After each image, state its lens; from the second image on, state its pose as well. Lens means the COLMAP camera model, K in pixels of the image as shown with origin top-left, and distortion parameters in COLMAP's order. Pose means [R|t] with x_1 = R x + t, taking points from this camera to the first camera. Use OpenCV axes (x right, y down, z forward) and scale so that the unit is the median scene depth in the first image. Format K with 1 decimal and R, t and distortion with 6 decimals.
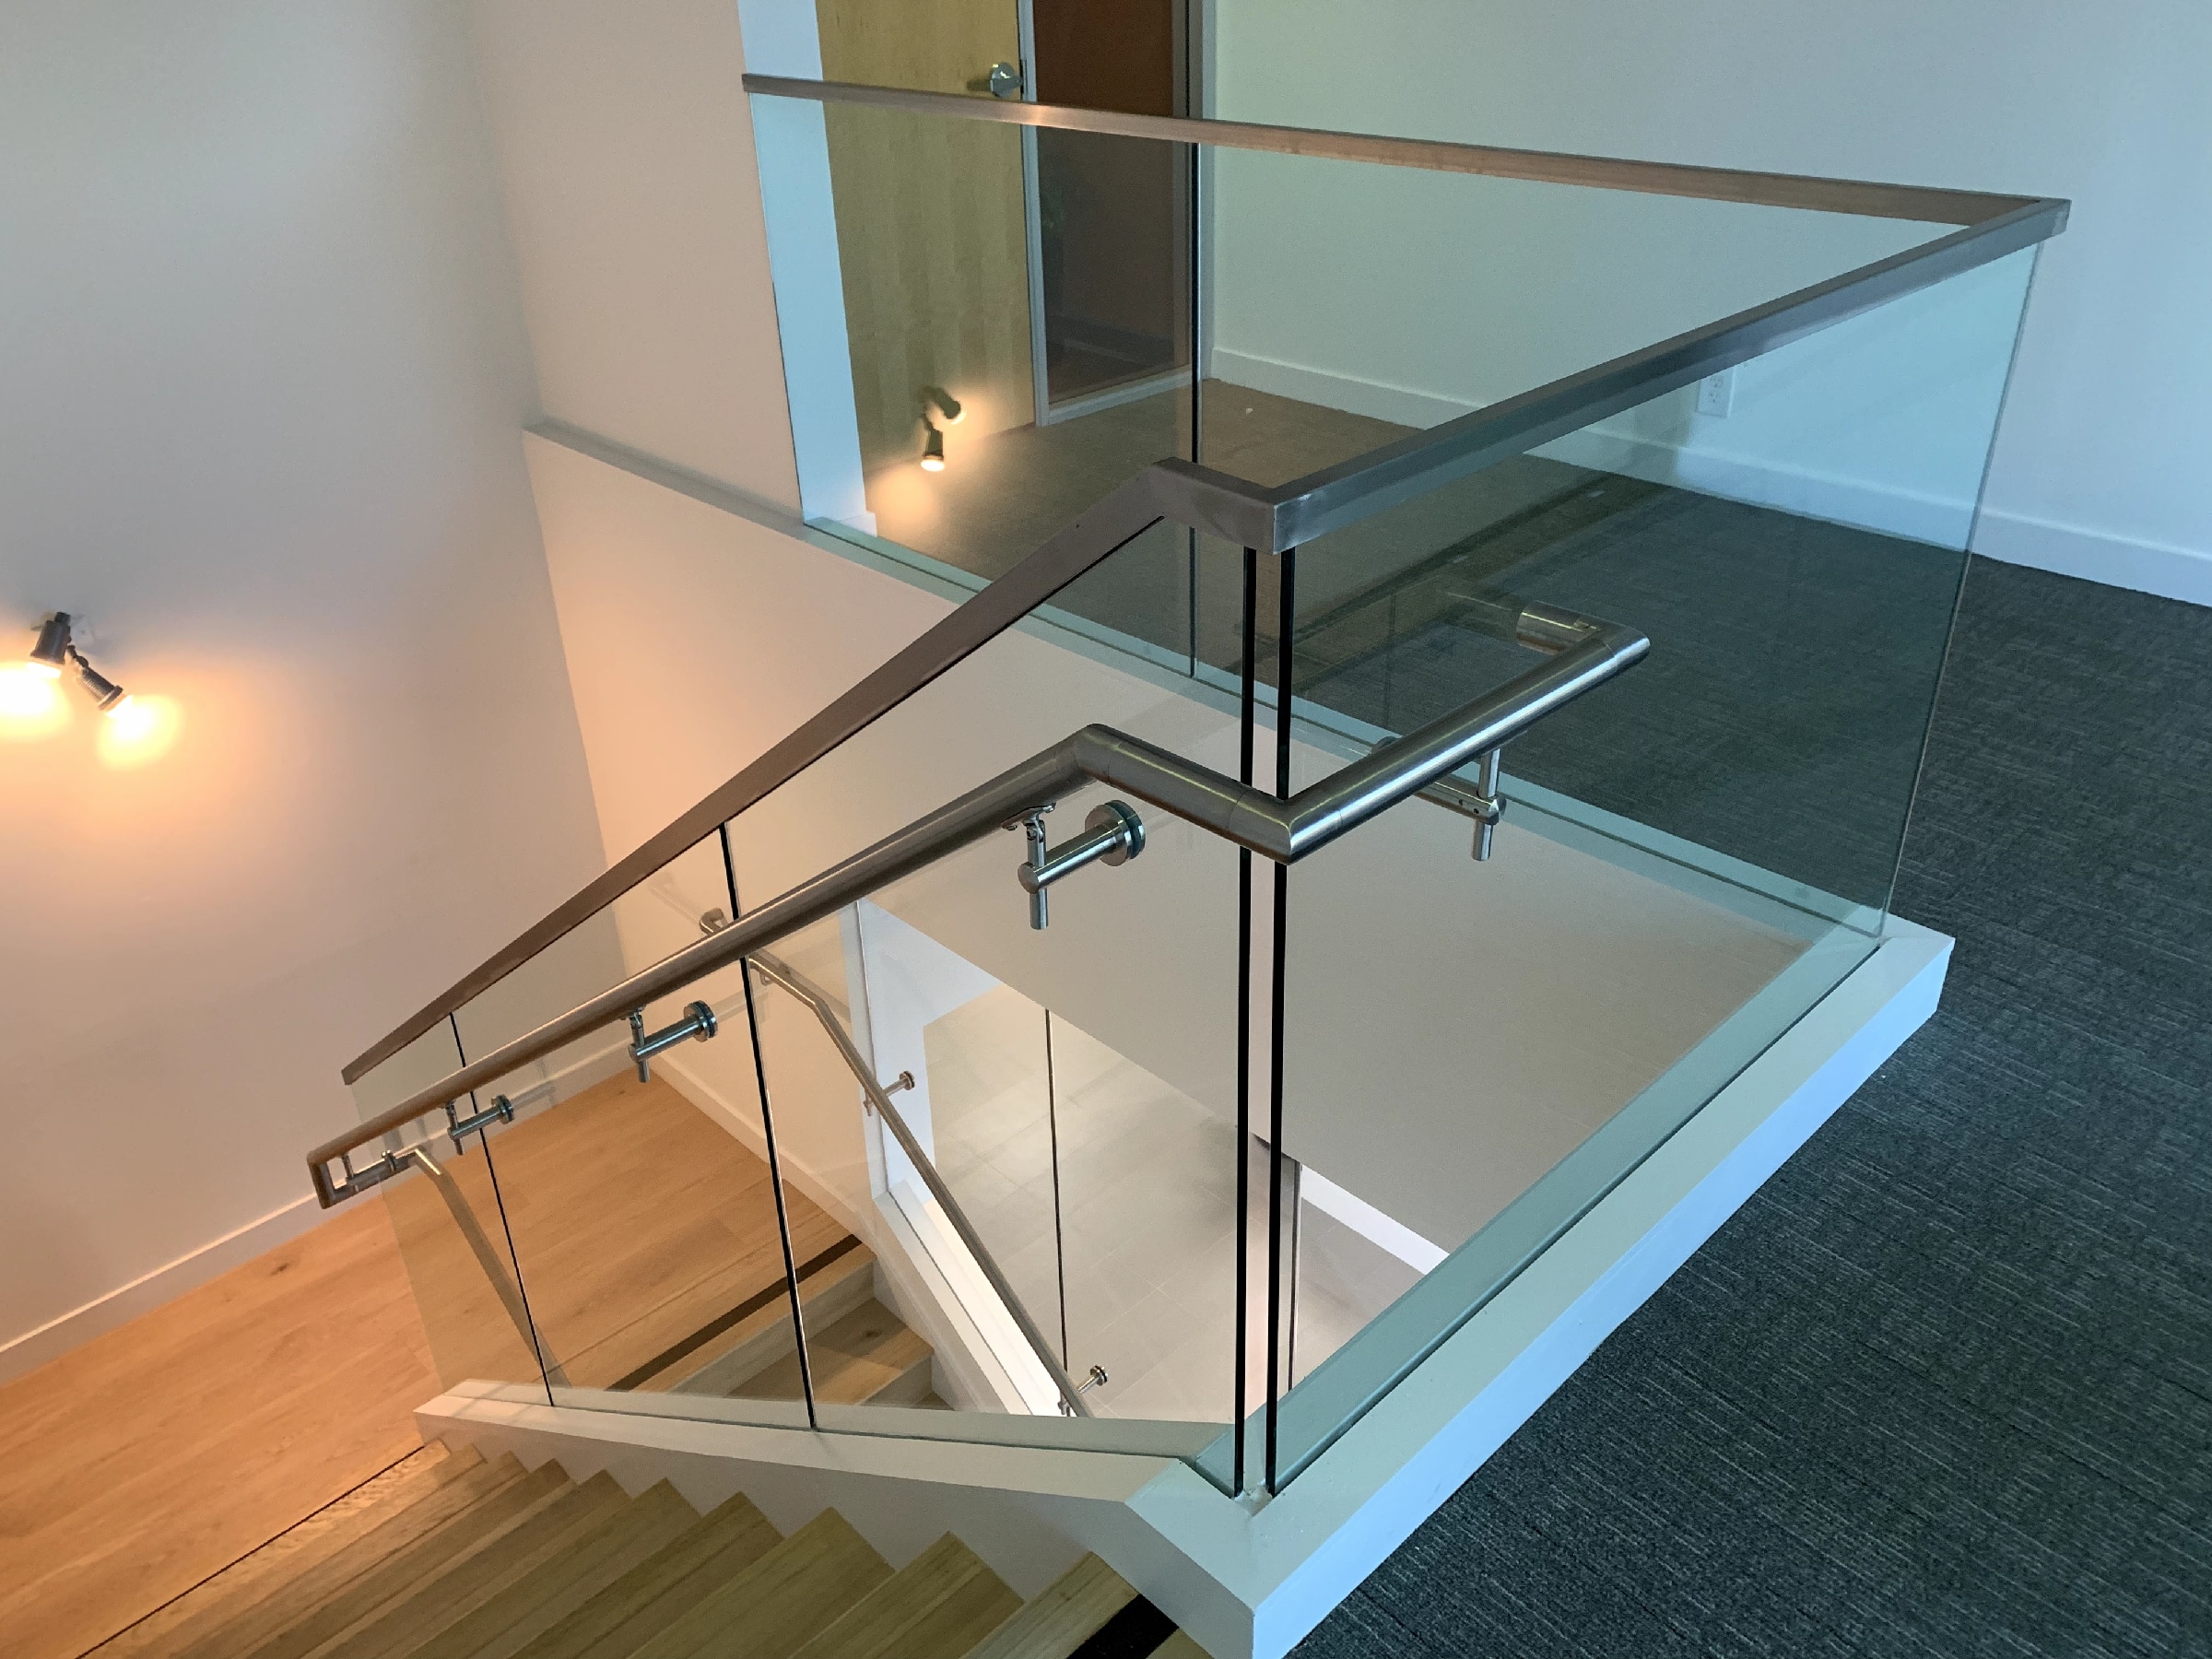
lens RADIAL K [[1701.6, 0, 1100.7], [0, 1701.6, 825.4], [0, 0, 1]] dist [-0.006461, -0.006772]
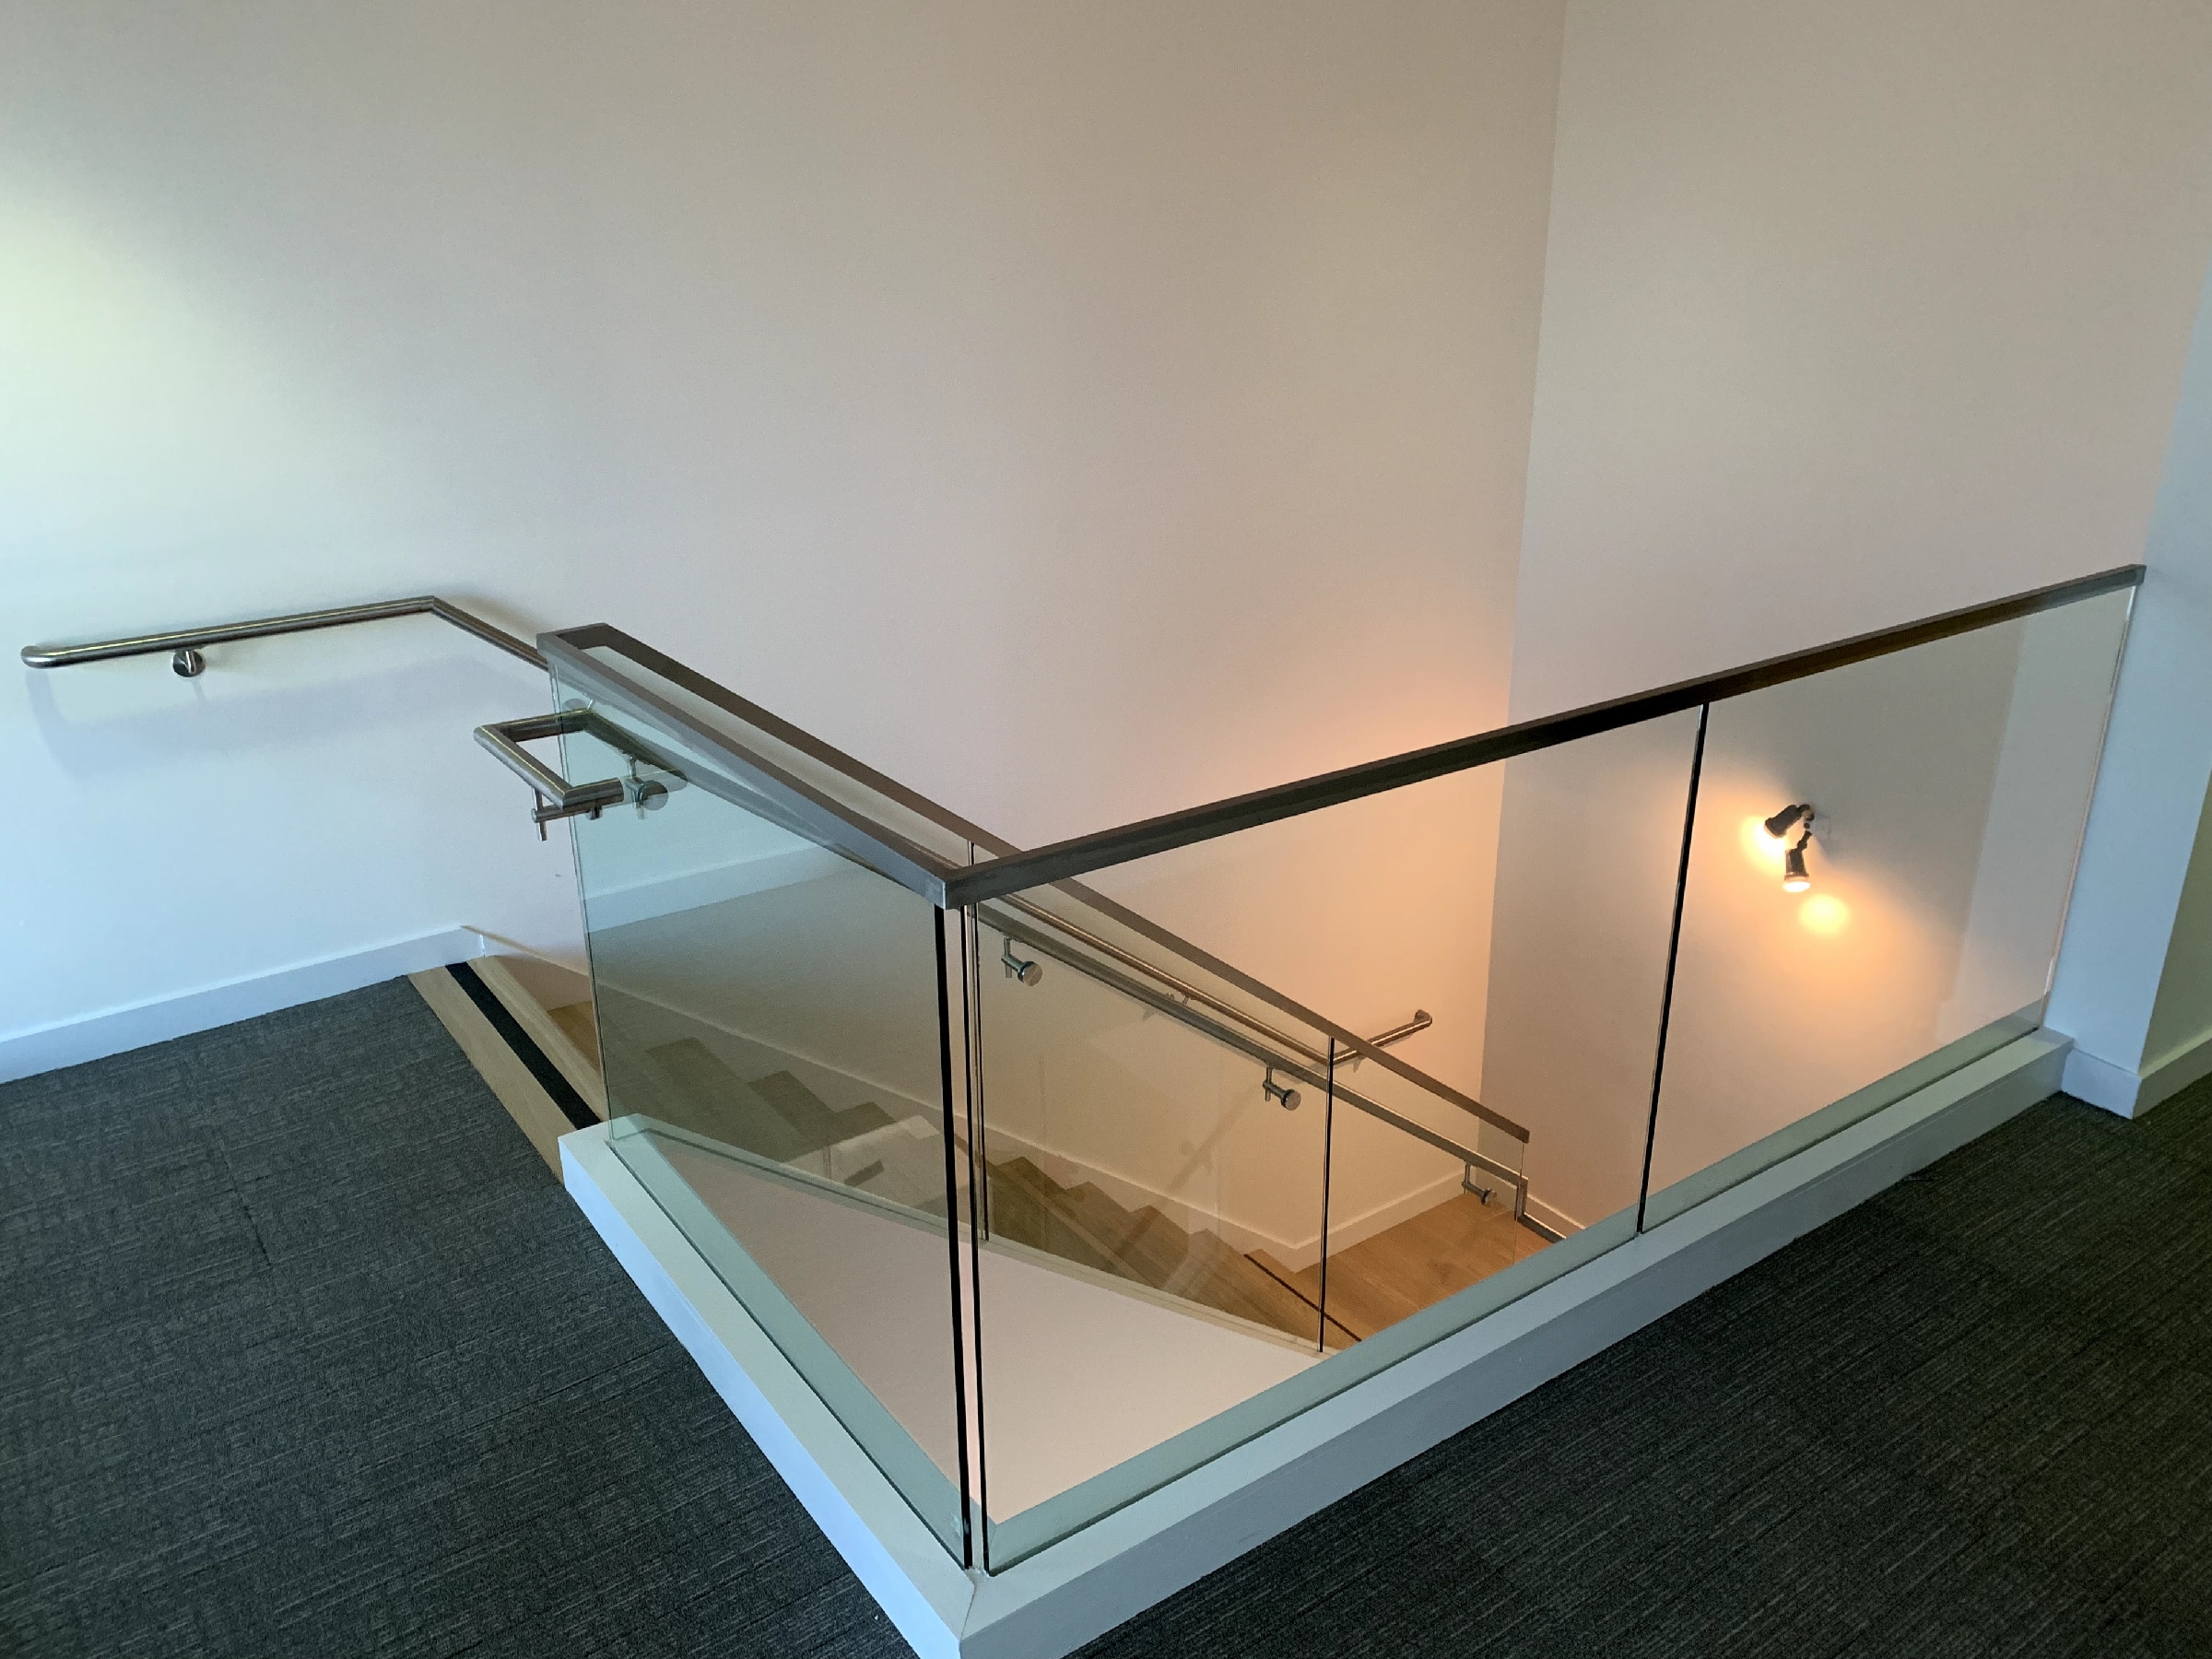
lens RADIAL K [[1701.6, 0, 1103.3], [0, 1701.6, 830.3], [0, 0, 1]] dist [-0.006461, -0.006772]
pose [[-0.145979, 0.388477, -0.909822, 1.473611], [-0.480619, 0.775998, 0.408451, -0.862655], [0.864694, 0.496903, 0.073430, 1.019585]]
